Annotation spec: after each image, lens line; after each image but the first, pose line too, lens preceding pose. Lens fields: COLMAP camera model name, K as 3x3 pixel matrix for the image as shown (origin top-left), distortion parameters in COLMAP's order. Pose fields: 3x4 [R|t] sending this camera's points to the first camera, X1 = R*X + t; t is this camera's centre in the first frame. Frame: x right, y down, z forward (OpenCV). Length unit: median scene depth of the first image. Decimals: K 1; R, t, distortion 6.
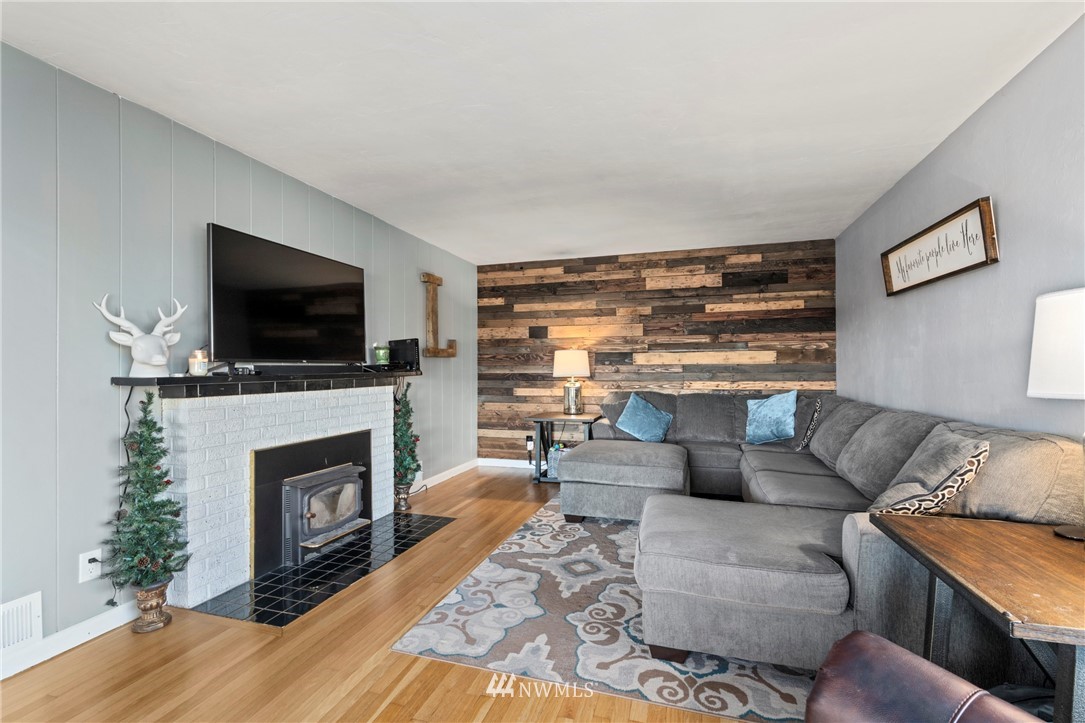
lens RADIAL K [[489.8, 0, 538.2], [0, 489.8, 367.0], [0, 0, 1]] dist [-0.011095, 0.002330]
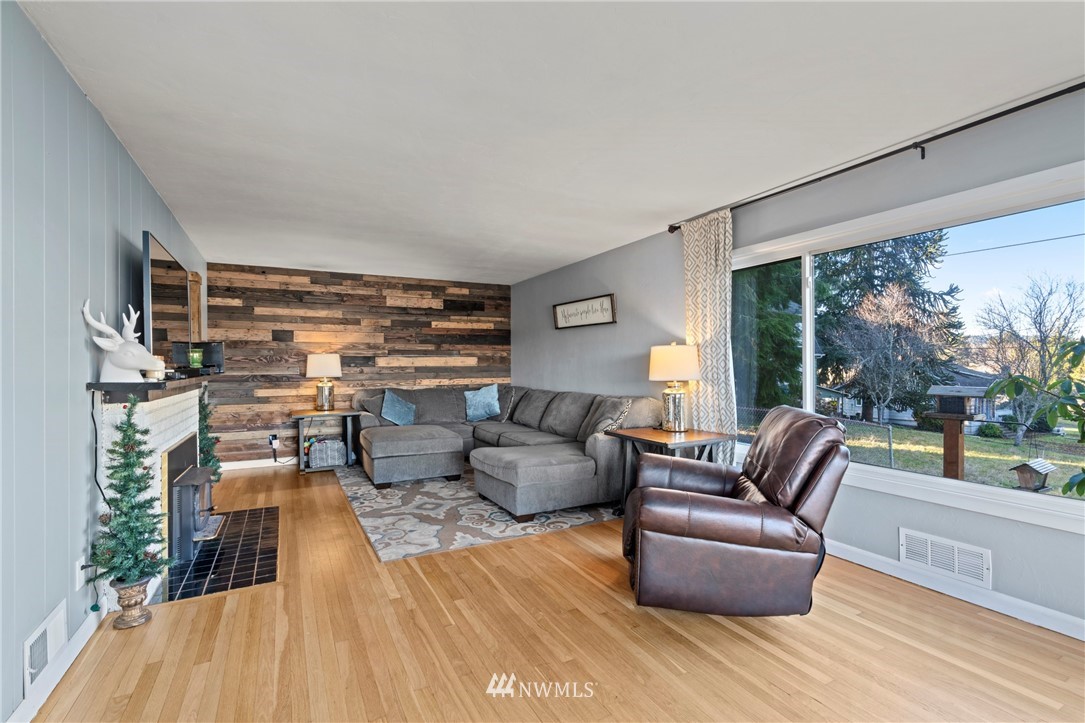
lens RADIAL K [[489.8, 0, 543.1], [0, 489.8, 366.6], [0, 0, 1]] dist [-0.011095, 0.002330]
pose [[0.699581, 0.000227, 0.714553, -0.429104], [-0.000832, 1.000000, 0.000497, -0.006211], [-0.714553, -0.000943, 0.699581, -0.161903]]
